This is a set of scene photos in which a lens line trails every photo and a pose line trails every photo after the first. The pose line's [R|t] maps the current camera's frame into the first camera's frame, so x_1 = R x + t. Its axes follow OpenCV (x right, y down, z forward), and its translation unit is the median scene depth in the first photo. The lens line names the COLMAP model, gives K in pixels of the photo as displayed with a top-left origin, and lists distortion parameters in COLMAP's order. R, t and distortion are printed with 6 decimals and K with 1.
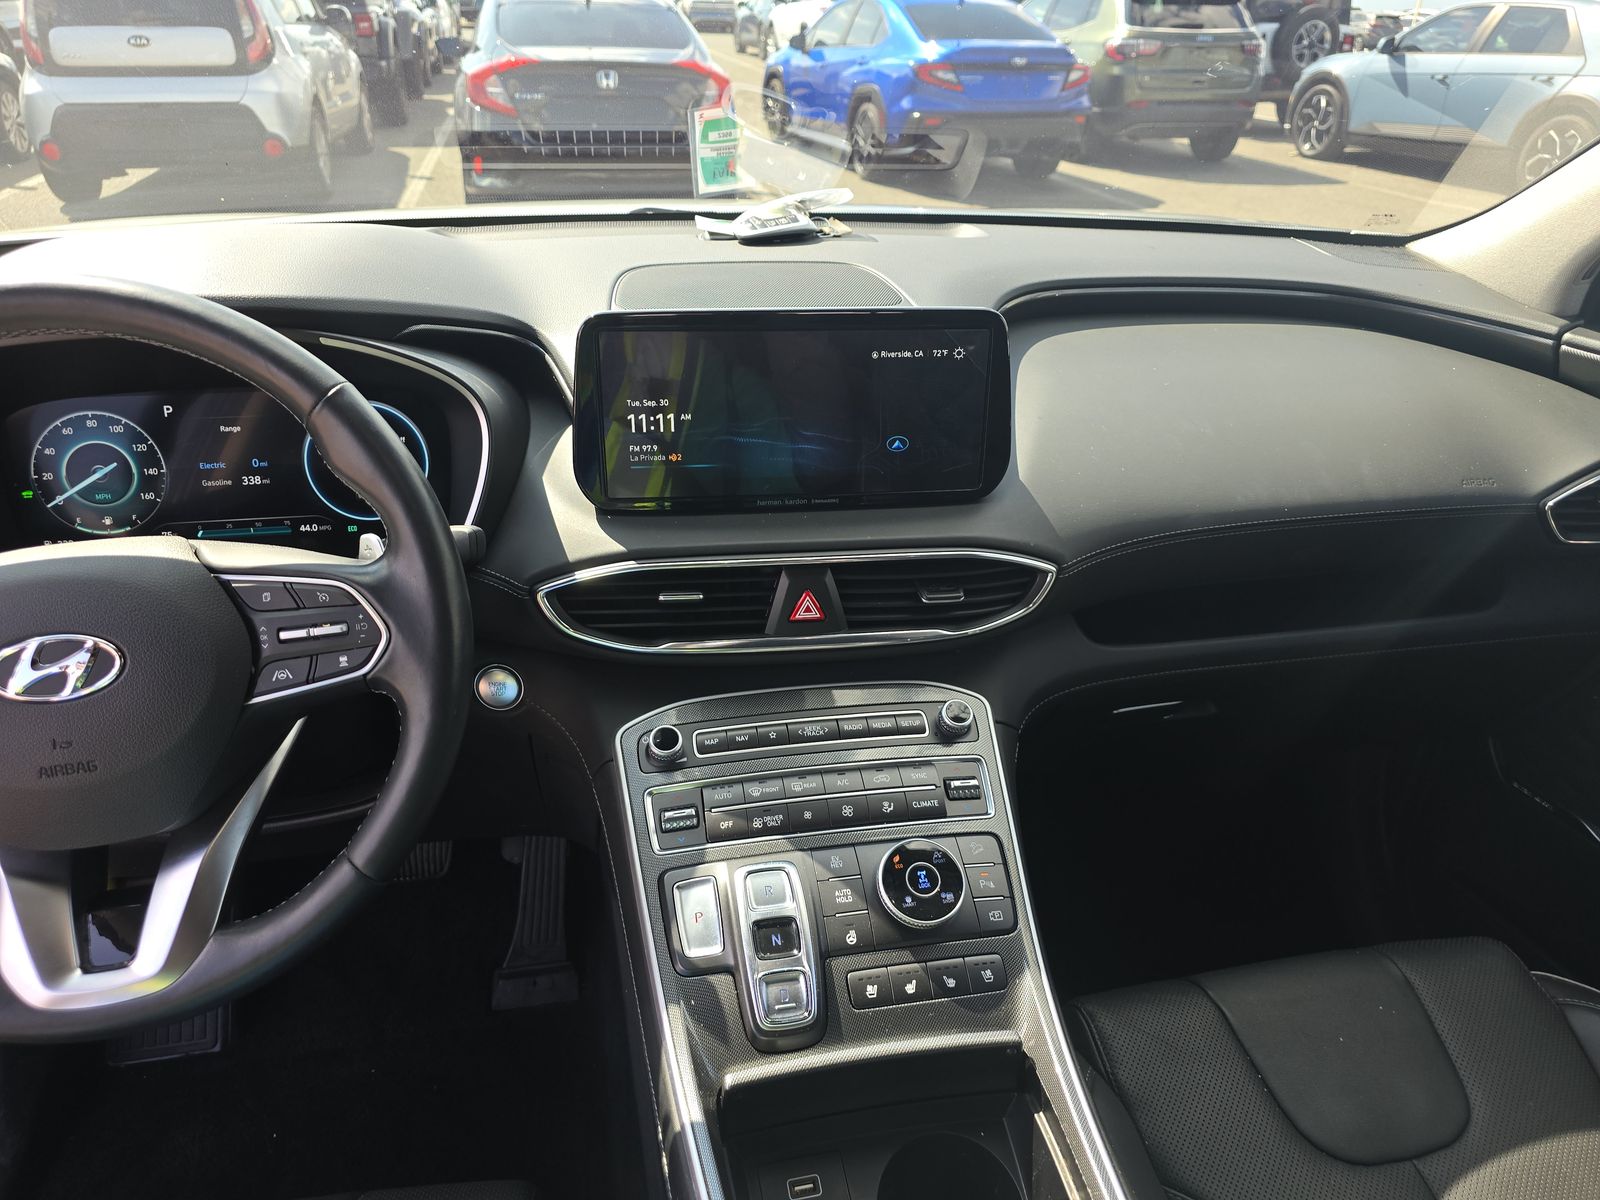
lens RADIAL K [[1084.9, 0, 804.4], [0, 1084.9, 600.4], [0, 0, 1]] dist [0.031949, -0.031114]
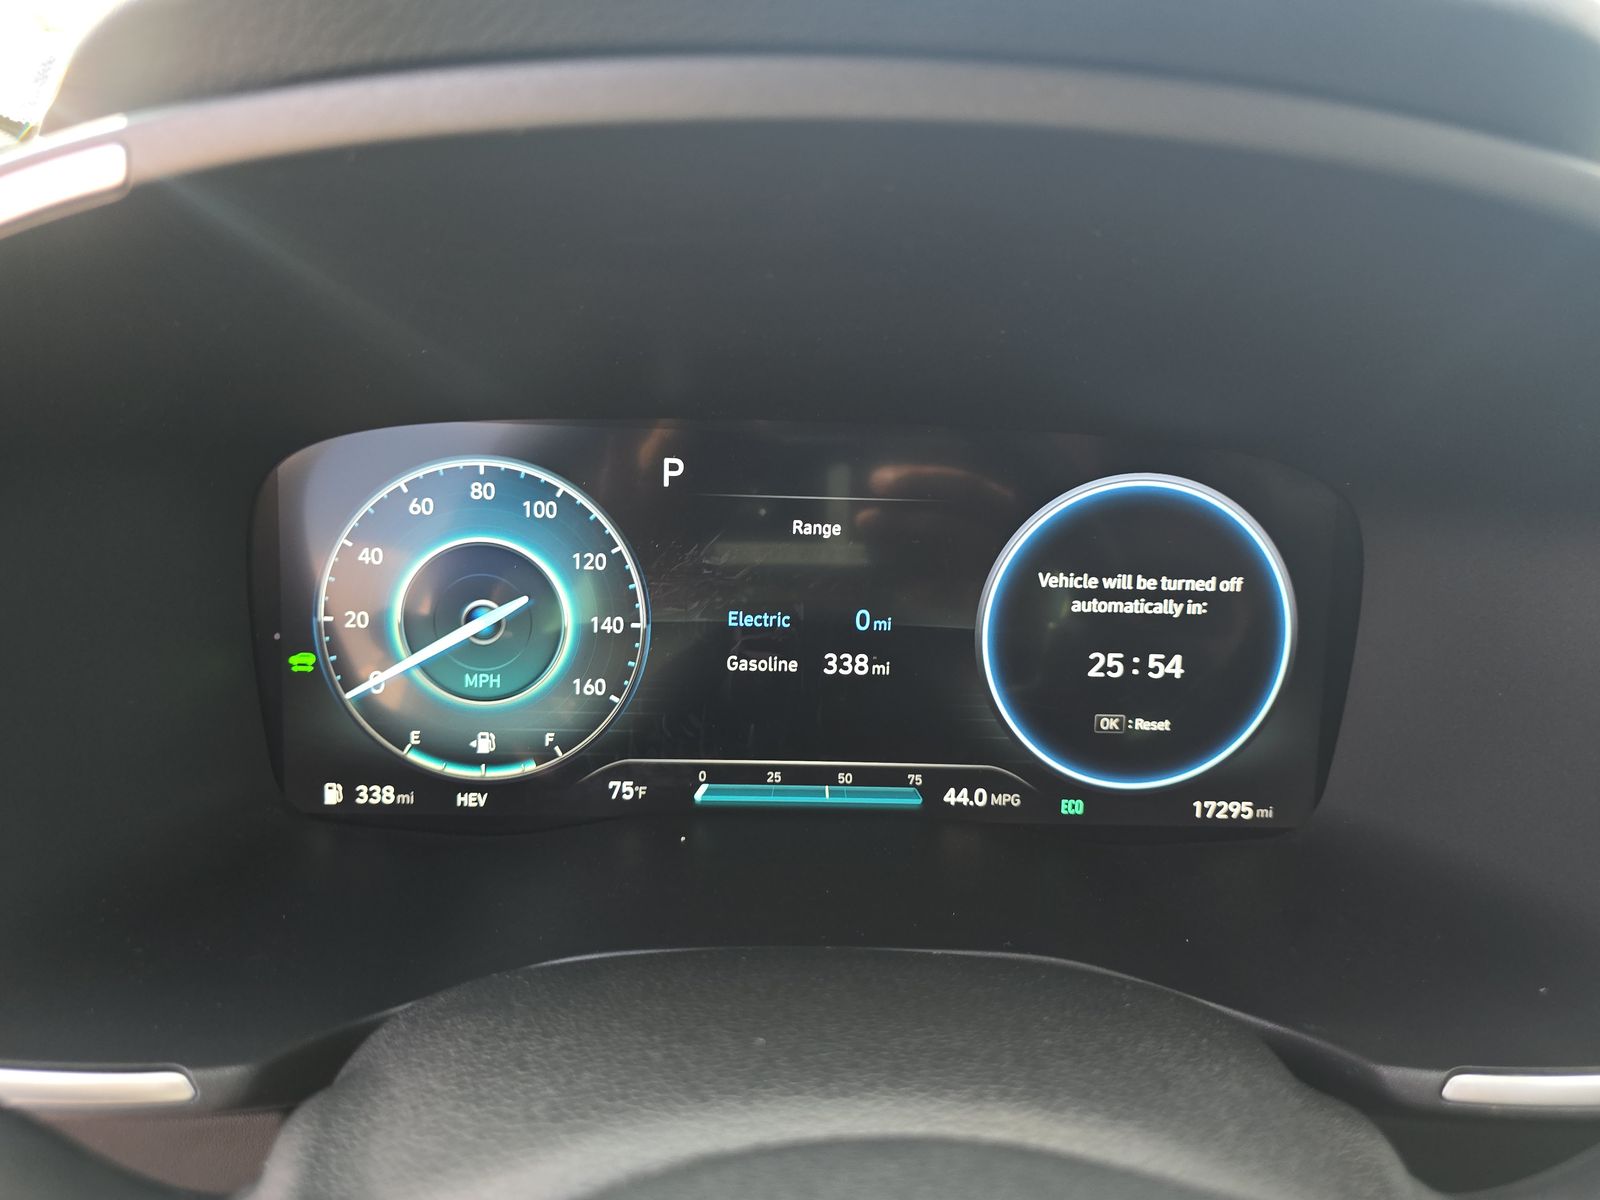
lens RADIAL K [[1084.9, 0, 801.2], [0, 1084.9, 602.5], [0, 0, 1]] dist [0.031949, -0.031114]
pose [[0.987491, 0.077218, -0.137474, -0.481840], [-0.089720, 0.992144, -0.087186, -0.099079], [0.129662, 0.098430, 0.986661, 0.637314]]
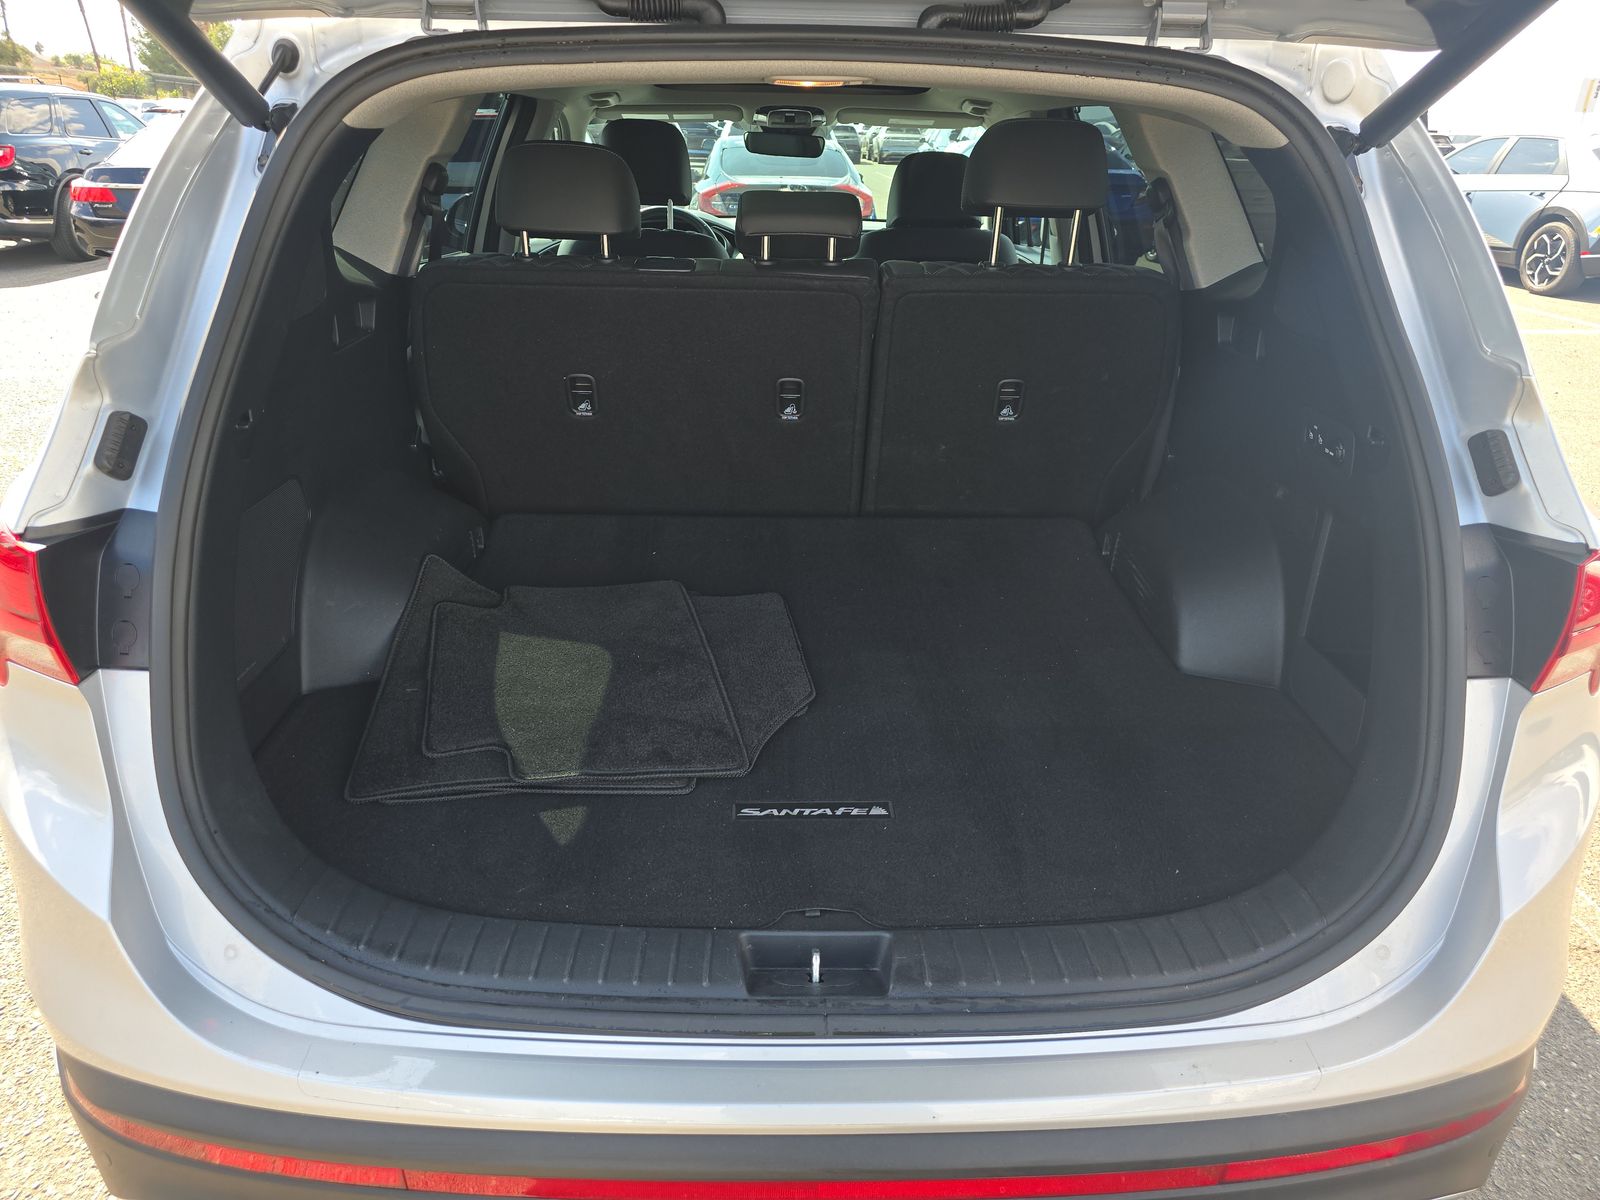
lens RADIAL K [[1084.9, 0, 800.8], [0, 1084.9, 598.8], [0, 0, 1]] dist [0.031949, -0.031114]
pose [[0.982444, 0.064241, -0.175149, 0.767507], [-0.081314, 0.992424, -0.092104, 1.102305], [0.167905, 0.104729, 0.980224, -2.113647]]
